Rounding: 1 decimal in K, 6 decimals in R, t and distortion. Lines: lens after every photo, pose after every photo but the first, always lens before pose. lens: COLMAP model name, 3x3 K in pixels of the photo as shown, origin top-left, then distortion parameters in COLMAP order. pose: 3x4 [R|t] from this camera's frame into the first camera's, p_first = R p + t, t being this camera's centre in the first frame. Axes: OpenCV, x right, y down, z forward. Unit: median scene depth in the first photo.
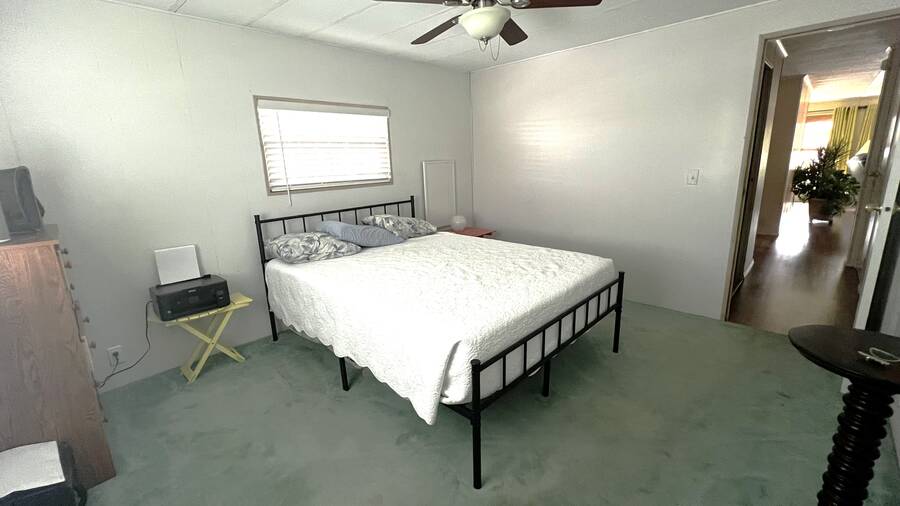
lens RADIAL K [[377.8, 0, 443.1], [0, 377.8, 257.0], [0, 0, 1]] dist [0.000988, 0.000839]
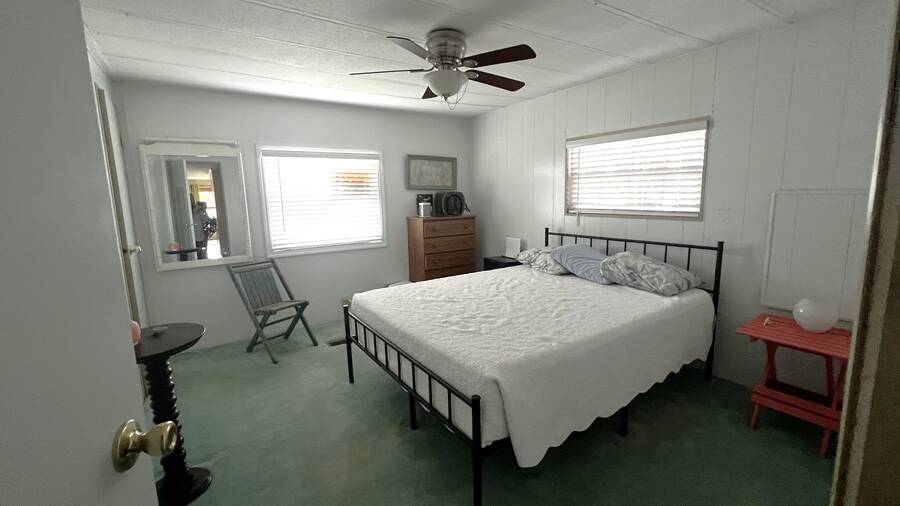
lens RADIAL K [[377.8, 0, 443.6], [0, 377.8, 245.3], [0, 0, 1]] dist [0.000988, 0.000839]
pose [[-0.202898, 0.179568, -0.962594, 0.834657], [-0.213771, 0.951207, 0.222503, -0.253574], [0.955580, 0.250921, -0.154612, 0.810510]]
